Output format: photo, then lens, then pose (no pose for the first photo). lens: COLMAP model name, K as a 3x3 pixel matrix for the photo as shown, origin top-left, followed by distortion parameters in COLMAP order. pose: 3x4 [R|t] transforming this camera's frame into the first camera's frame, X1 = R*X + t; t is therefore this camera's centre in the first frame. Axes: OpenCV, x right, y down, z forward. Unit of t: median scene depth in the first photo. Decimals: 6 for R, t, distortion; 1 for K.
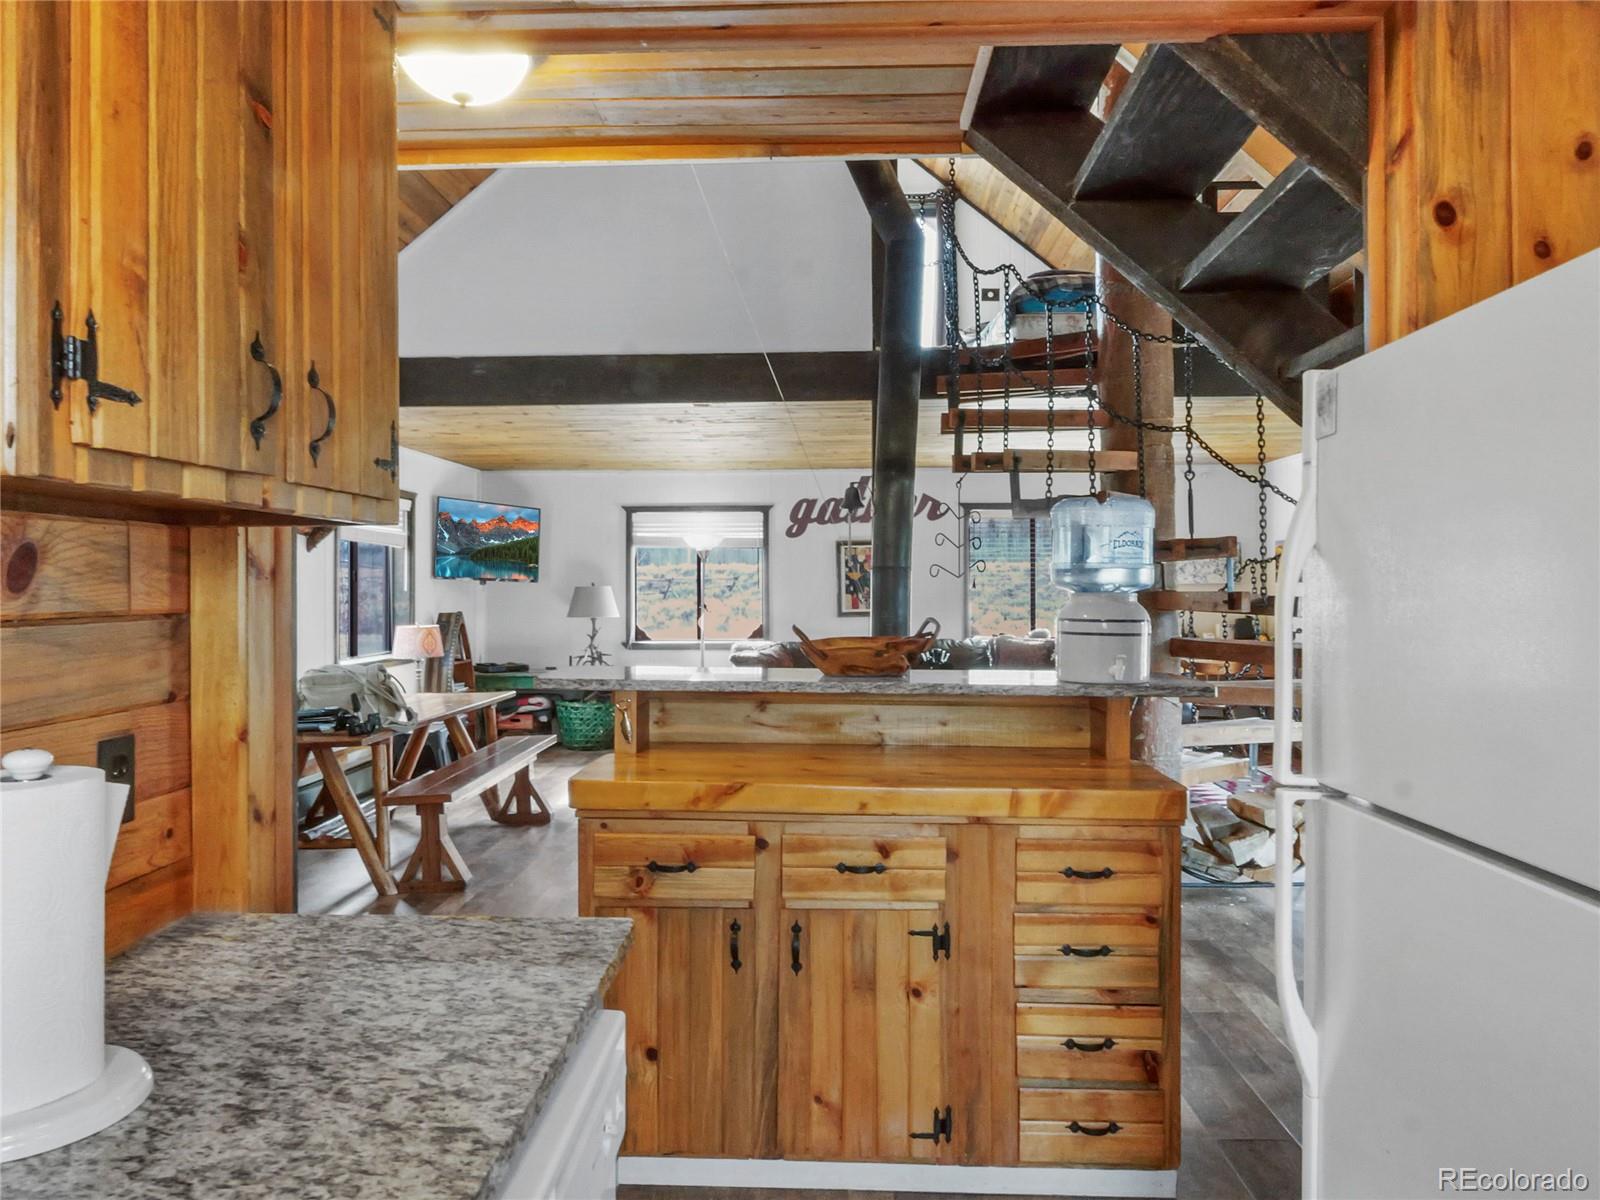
lens RADIAL K [[1076.5, 0, 803.3], [0, 1076.5, 575.1], [0, 0, 1]] dist [0.000672, -0.000930]
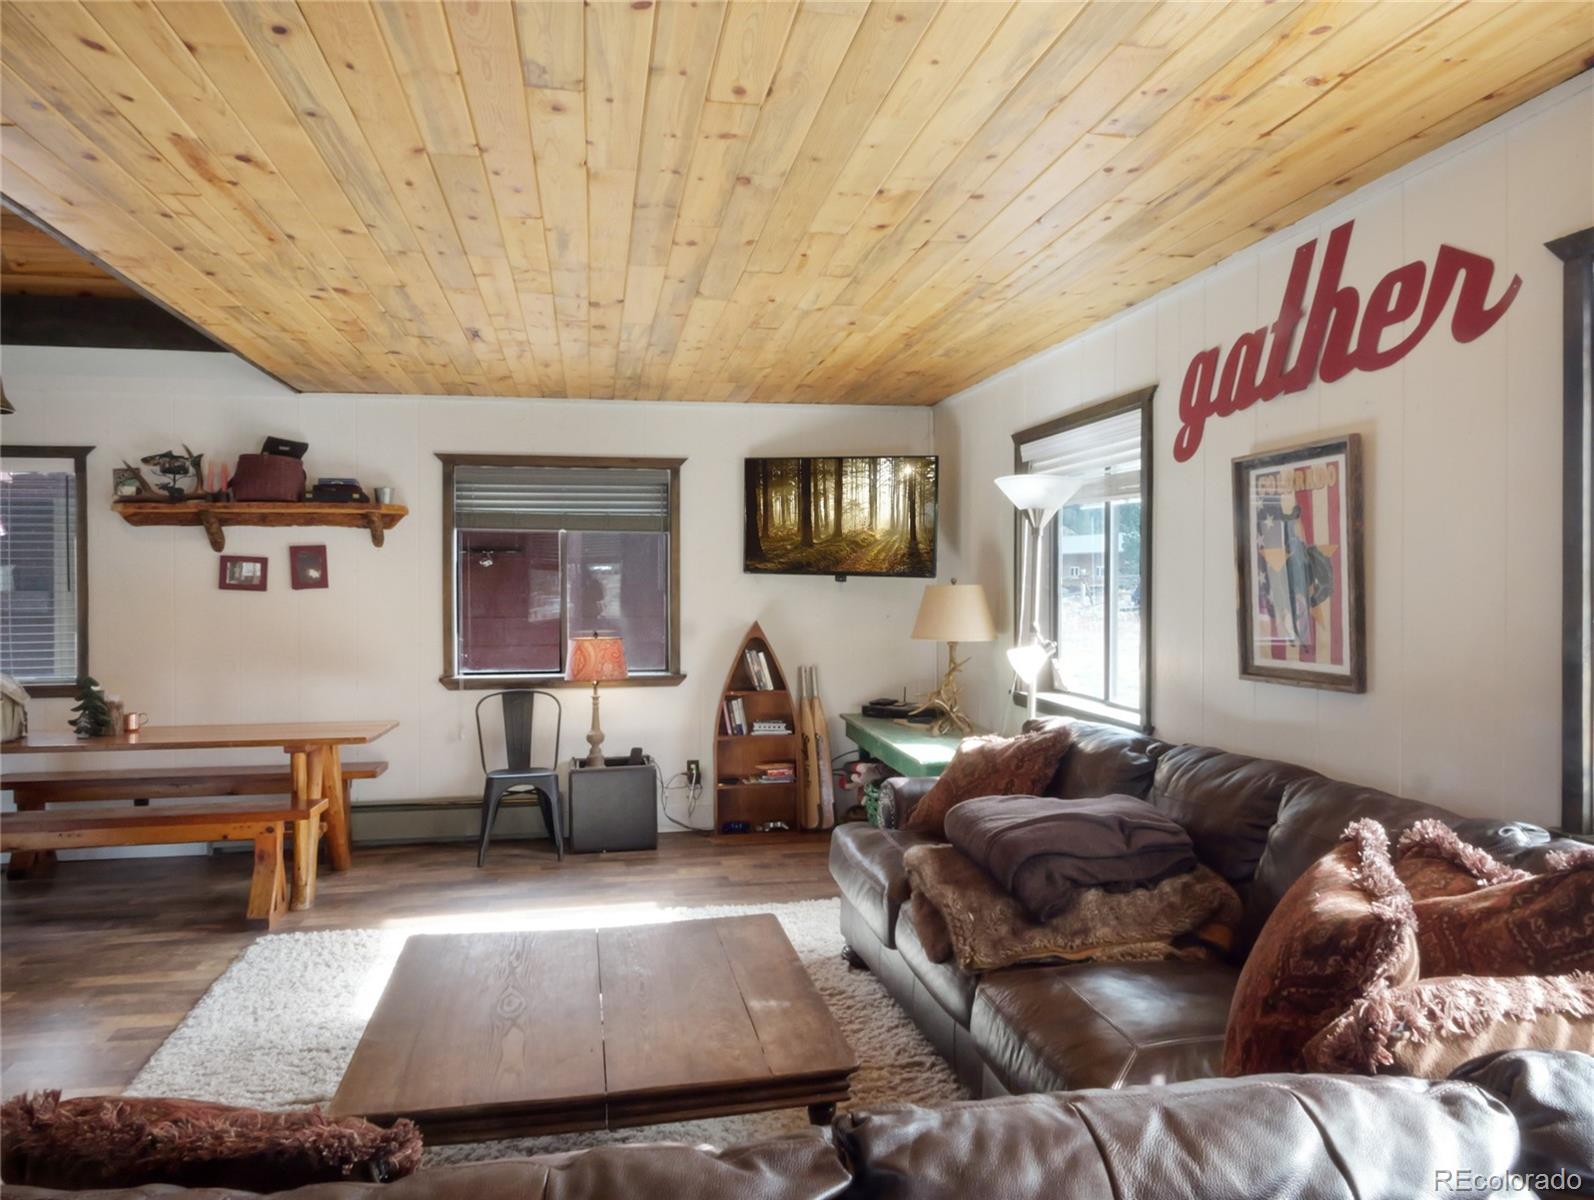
lens RADIAL K [[1111.4, 0, 798.3], [0, 1111.4, 603.8], [0, 0, 1]] dist [-0.005450, -0.000791]
pose [[0.217321, 0.023207, -0.975824, 2.362678], [0.018362, 0.999443, 0.027858, 0.017322], [0.975927, -0.023972, 0.216774, 5.293412]]
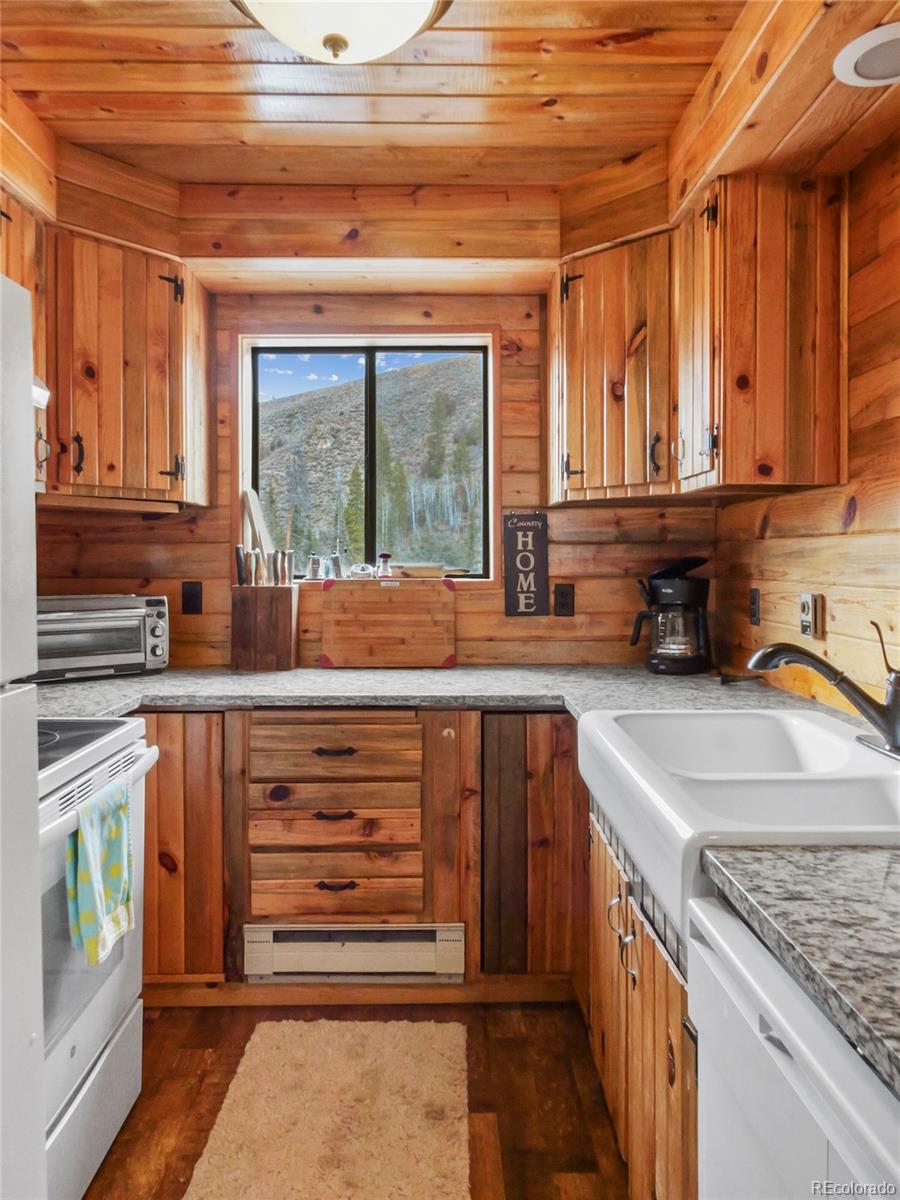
lens RADIAL K [[820.2, 0, 450.0], [0, 820.2, 557.5], [0, 0, 1]] dist [0.000833, 0.001406]
pose [[-0.999084, 0.005013, -0.042490, 0.084257], [0.005579, 0.999897, -0.013207, 0.081081], [0.042420, -0.013432, -0.999010, 1.311364]]
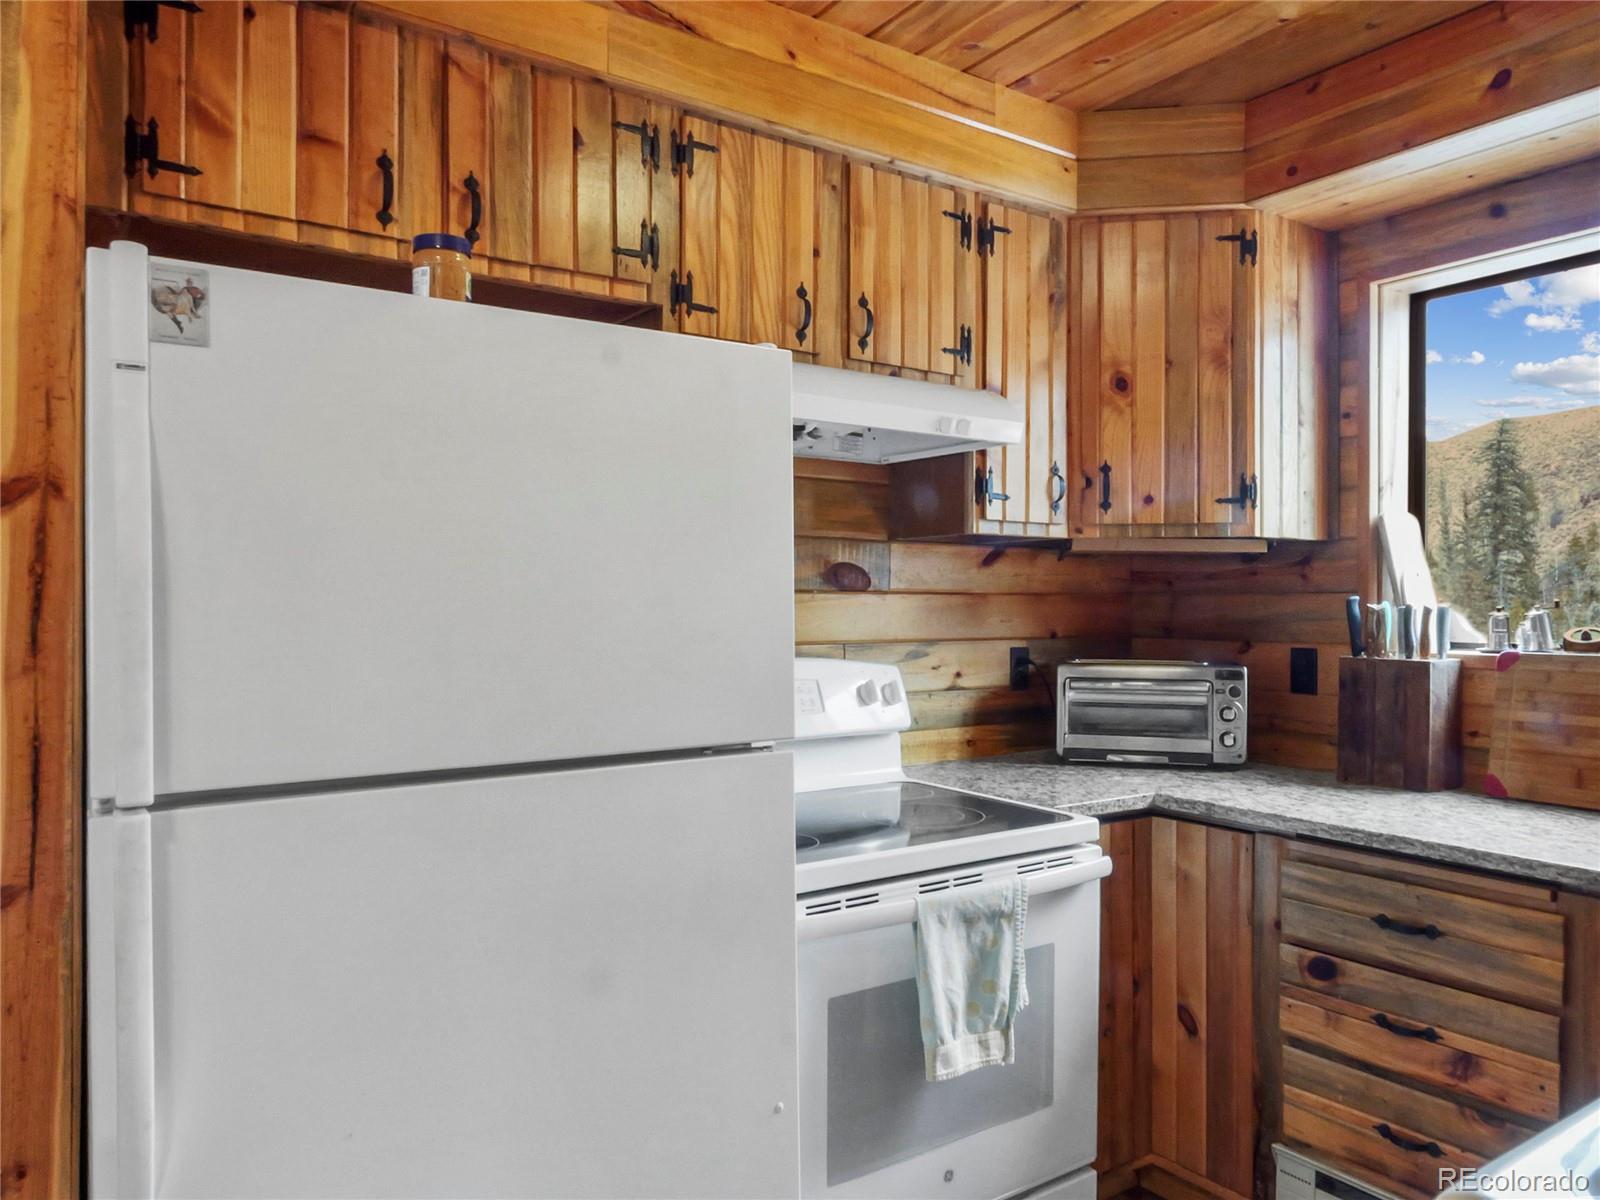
lens RADIAL K [[1115.6, 0, 801.3], [0, 1115.6, 603.8], [0, 0, 1]] dist [-0.005450, -0.000791]
pose [[-0.585241, 0.002518, 0.810856, -0.428361], [-0.011225, 0.999874, -0.011208, 0.064497], [-0.810782, -0.015661, -0.585139, 1.108066]]
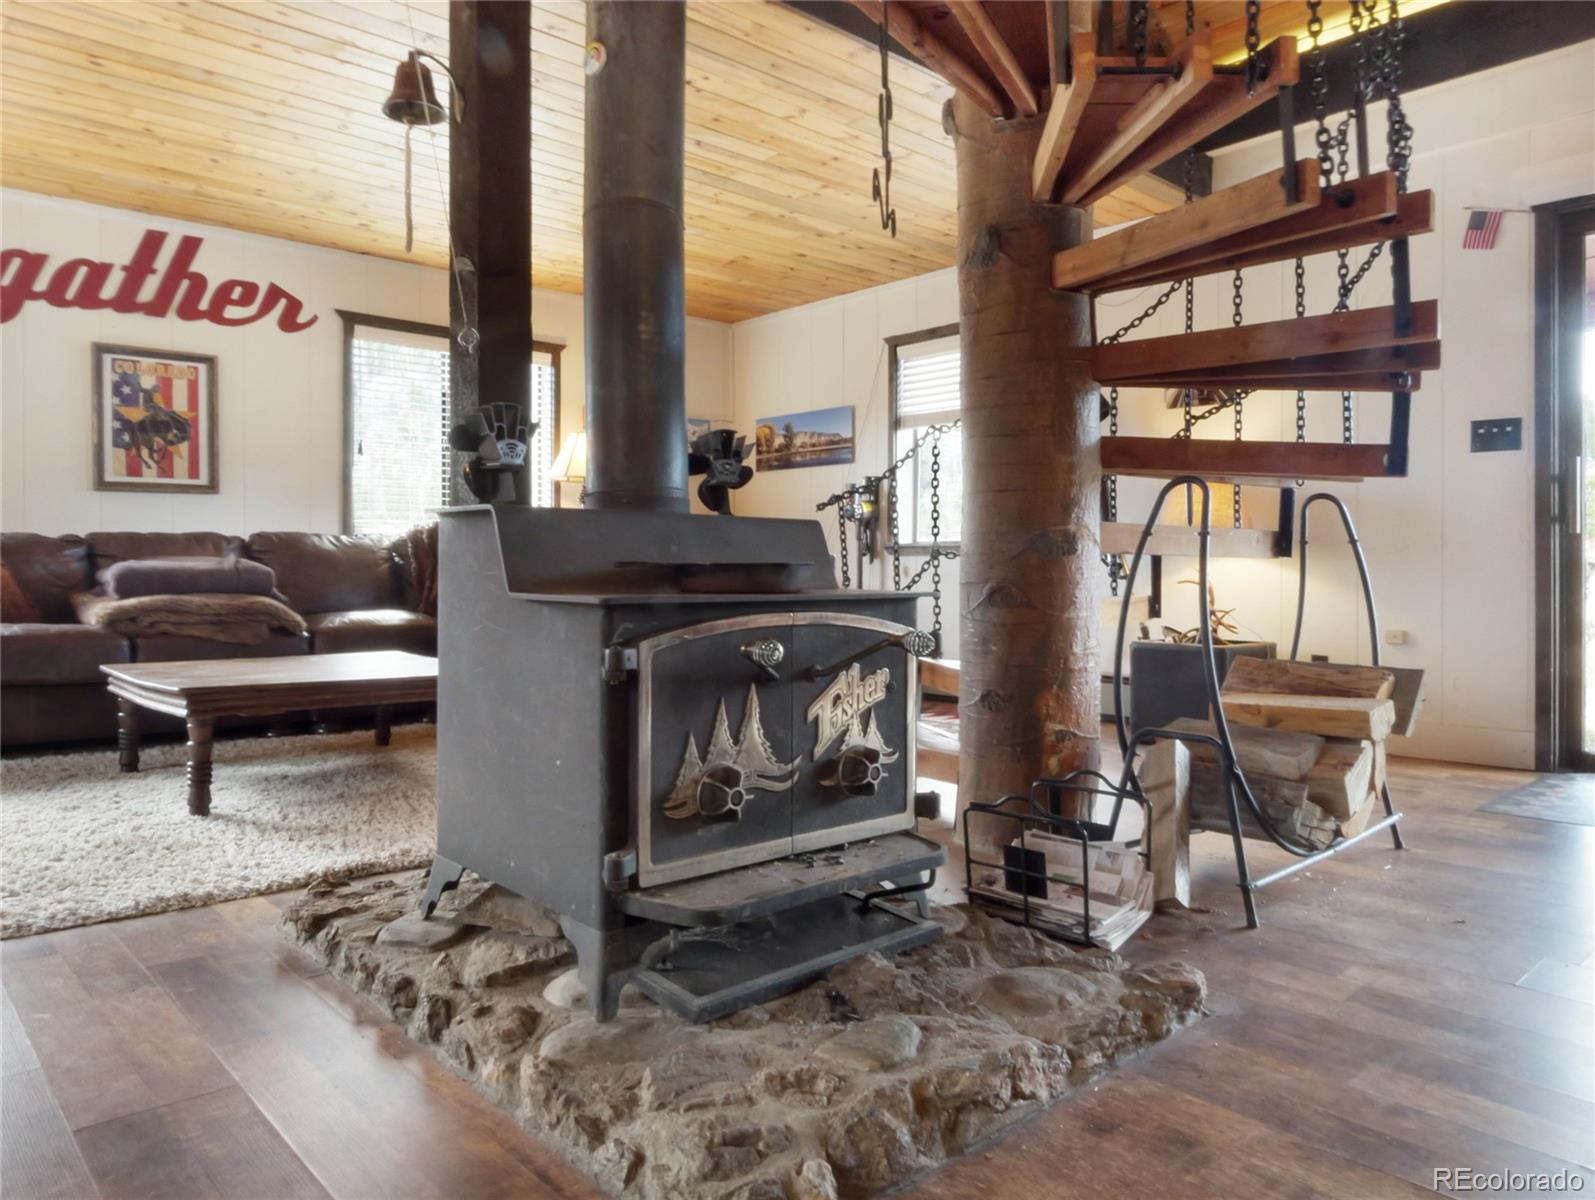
lens RADIAL K [[1073.2, 0, 800.8], [0, 1073.2, 575.1], [0, 0, 1]] dist [0.000672, -0.000930]
pose [[0.719051, -0.000414, 0.694957, -0.565501], [-0.013760, 0.999795, 0.014832, 0.459440], [-0.694821, -0.020228, 0.718898, 2.630020]]
